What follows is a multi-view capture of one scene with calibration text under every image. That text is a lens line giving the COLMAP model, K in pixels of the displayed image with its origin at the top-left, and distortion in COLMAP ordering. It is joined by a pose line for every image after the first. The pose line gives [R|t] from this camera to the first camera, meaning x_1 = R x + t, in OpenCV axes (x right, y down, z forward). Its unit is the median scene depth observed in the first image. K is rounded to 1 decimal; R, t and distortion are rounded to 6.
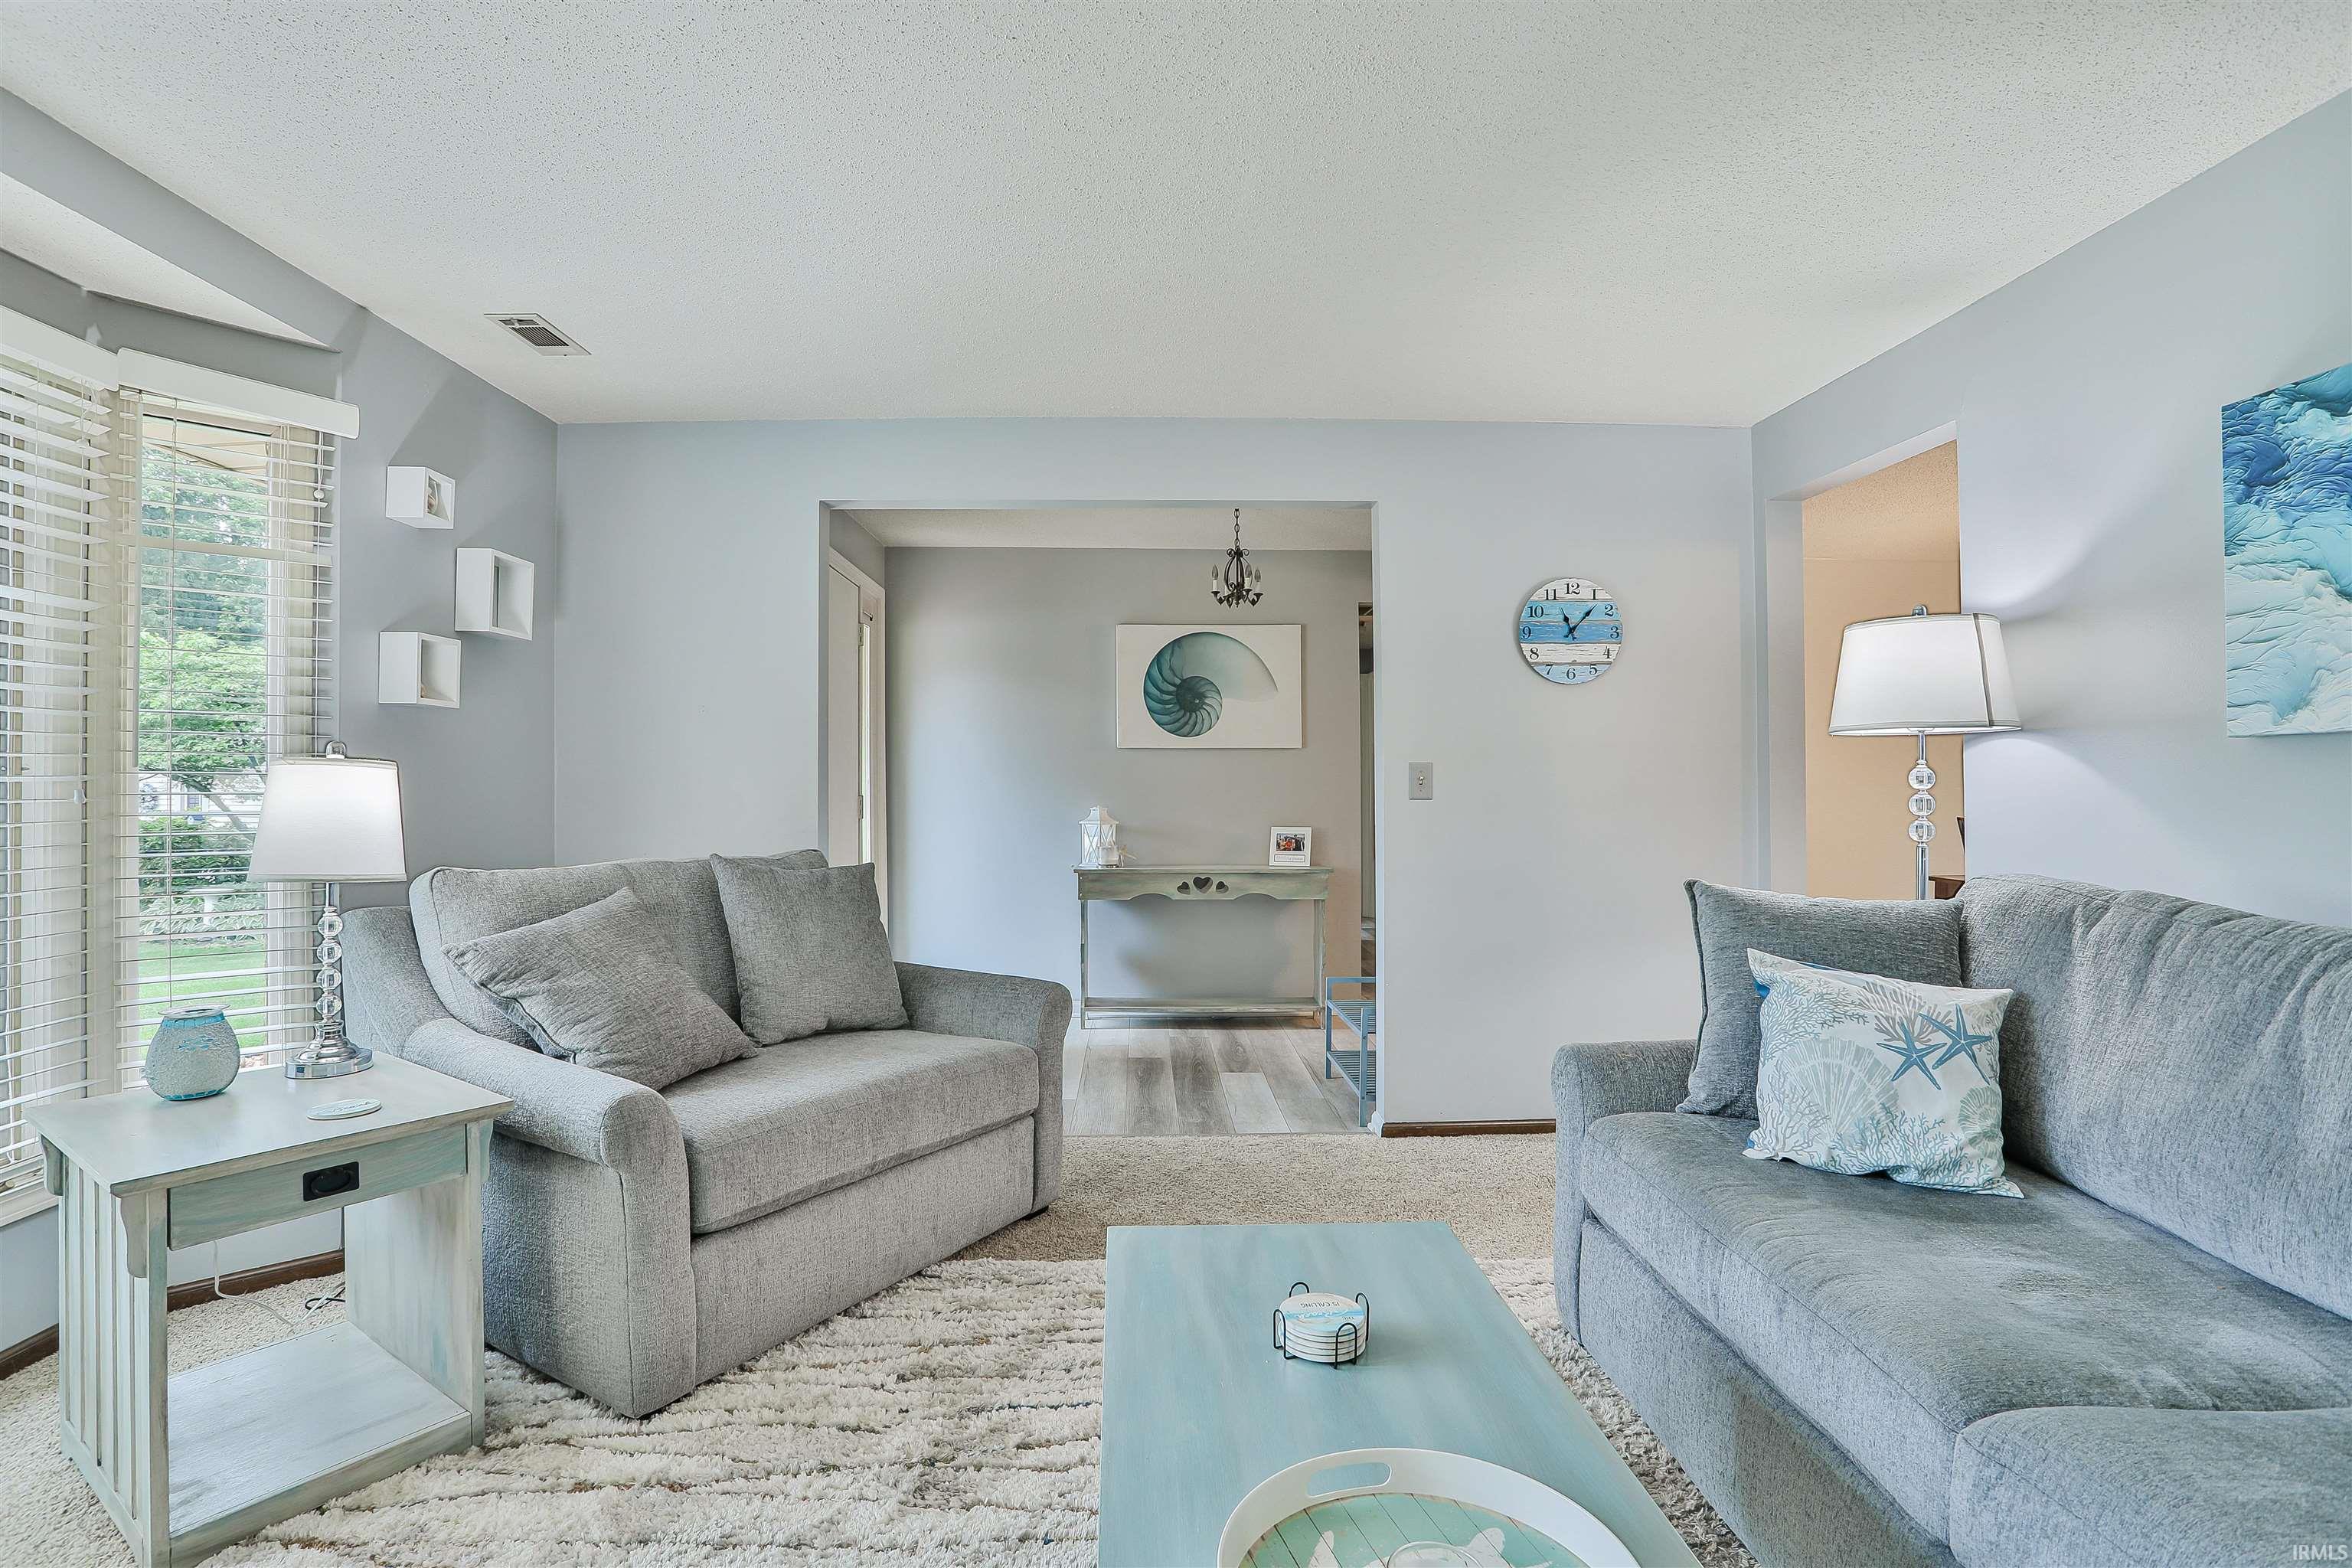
lens RADIAL K [[1142.8, 0, 1171.5], [0, 1142.8, 777.3], [0, 0, 1]] dist [-0.073066, 0.032218]
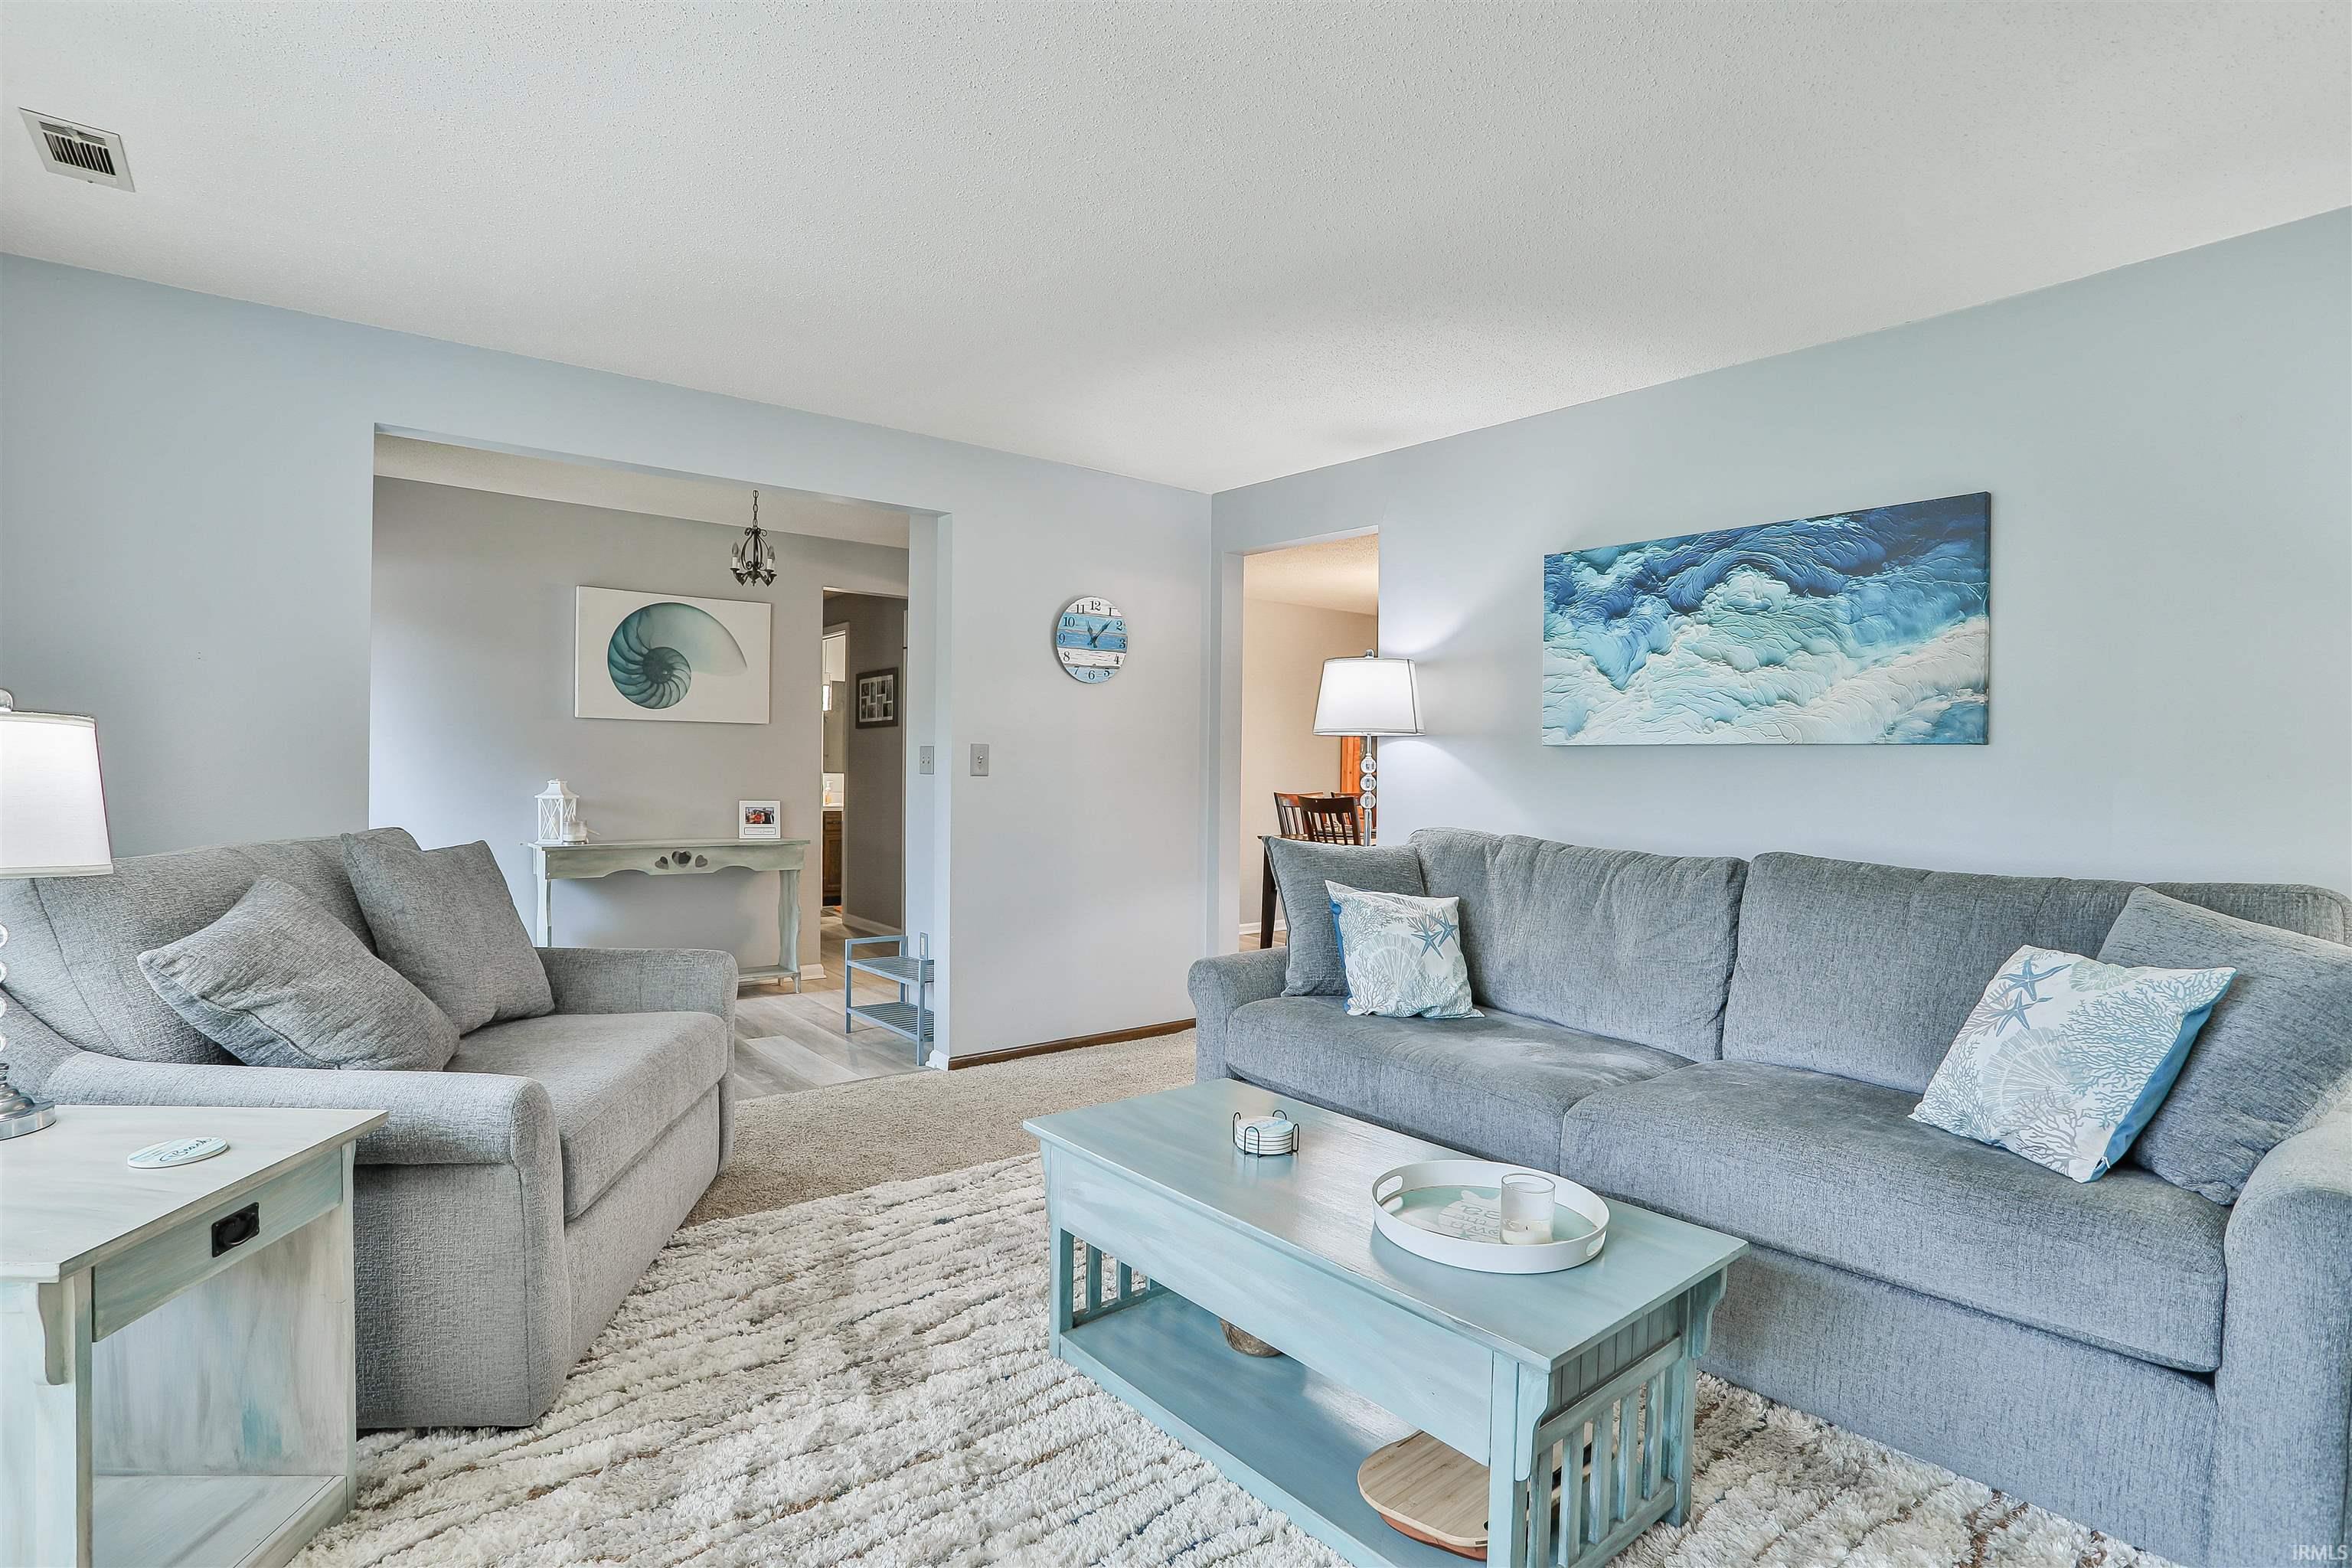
lens RADIAL K [[1145.7, 0, 1153.2], [0, 1145.7, 777.5], [0, 0, 1]] dist [-0.087751, 0.049961]
pose [[0.796192, 0.007271, 0.605000, -0.548584], [-0.020902, 0.999661, 0.015493, -0.000915], [-0.604683, -0.024981, 0.796075, -0.053630]]
